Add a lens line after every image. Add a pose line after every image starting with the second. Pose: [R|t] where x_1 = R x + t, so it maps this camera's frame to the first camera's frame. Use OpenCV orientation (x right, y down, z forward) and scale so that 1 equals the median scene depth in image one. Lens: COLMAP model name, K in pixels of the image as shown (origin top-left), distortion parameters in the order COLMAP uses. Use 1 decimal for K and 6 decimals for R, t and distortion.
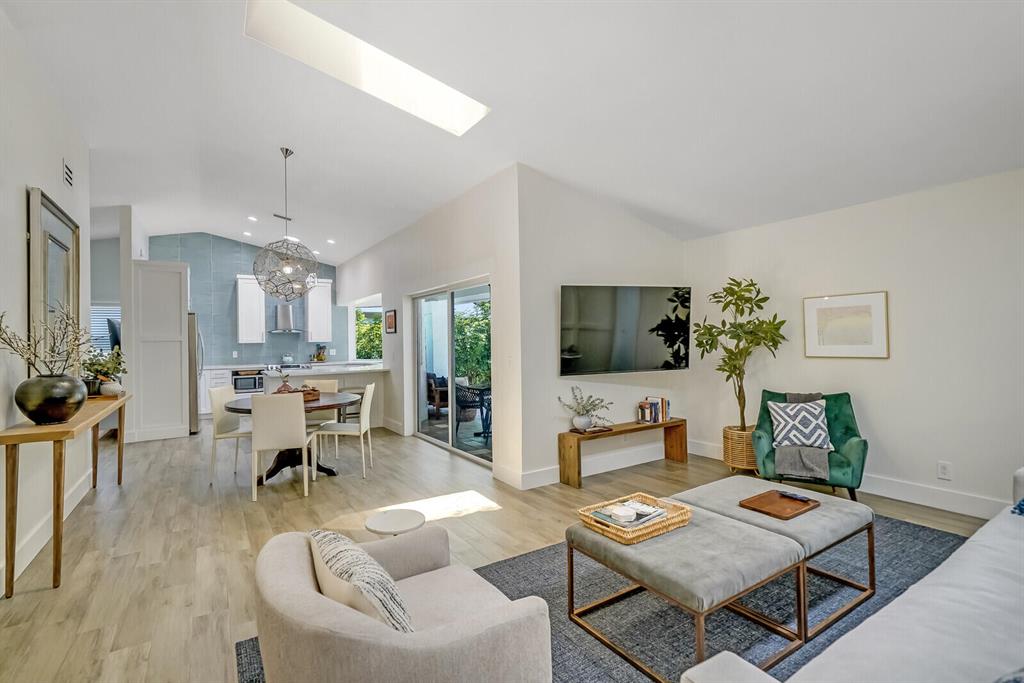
lens RADIAL K [[459.7, 0, 505.0], [0, 459.7, 334.9], [0, 0, 1]] dist [-0.001585, -0.000253]
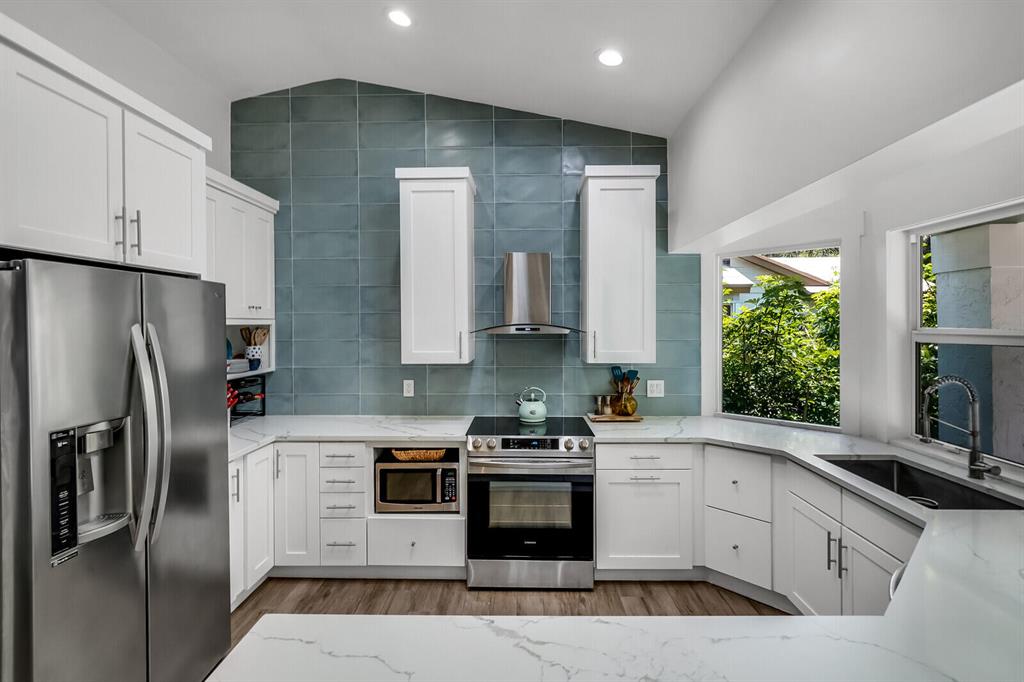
lens RADIAL K [[459.7, 0, 508.7], [0, 459.7, 332.5], [0, 0, 1]] dist [-0.001585, -0.000253]
pose [[0.824965, 0.018697, -0.564875, -0.337638], [-0.006457, 0.999699, 0.023659, -0.015370], [0.565147, -0.015871, 0.824837, 0.813449]]
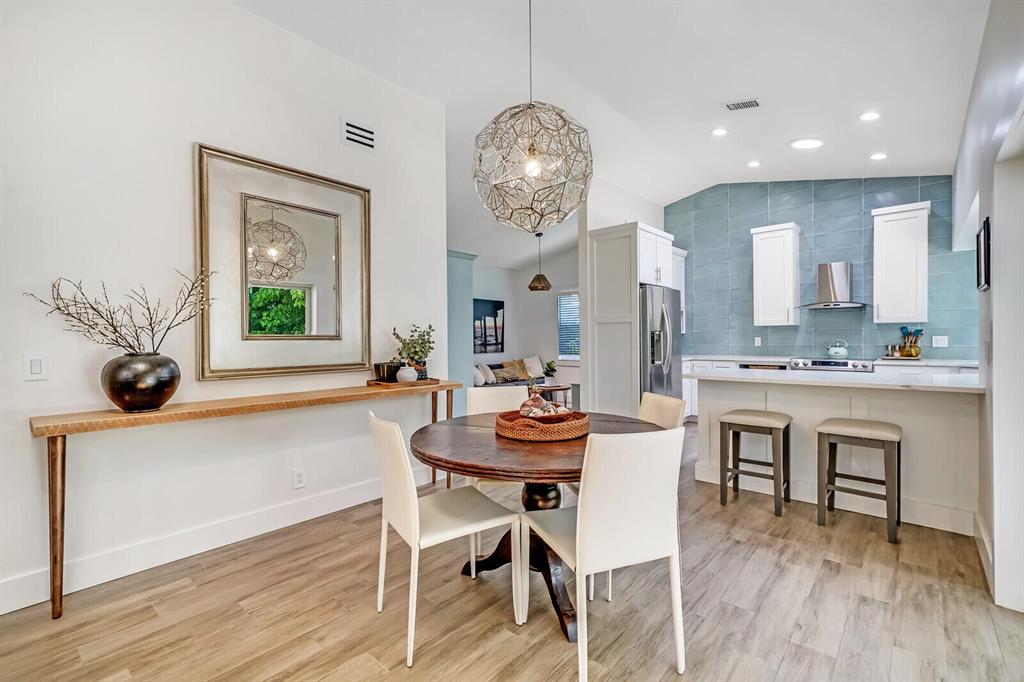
lens RADIAL K [[459.7, 0, 502.2], [0, 459.7, 341.5], [0, 0, 1]] dist [-0.001585, -0.000253]
pose [[0.261209, 0.020229, -0.965070, 0.000065], [0.018022, 0.999504, 0.025829, 0.018499], [0.965114, -0.024139, 0.260715, 0.475443]]
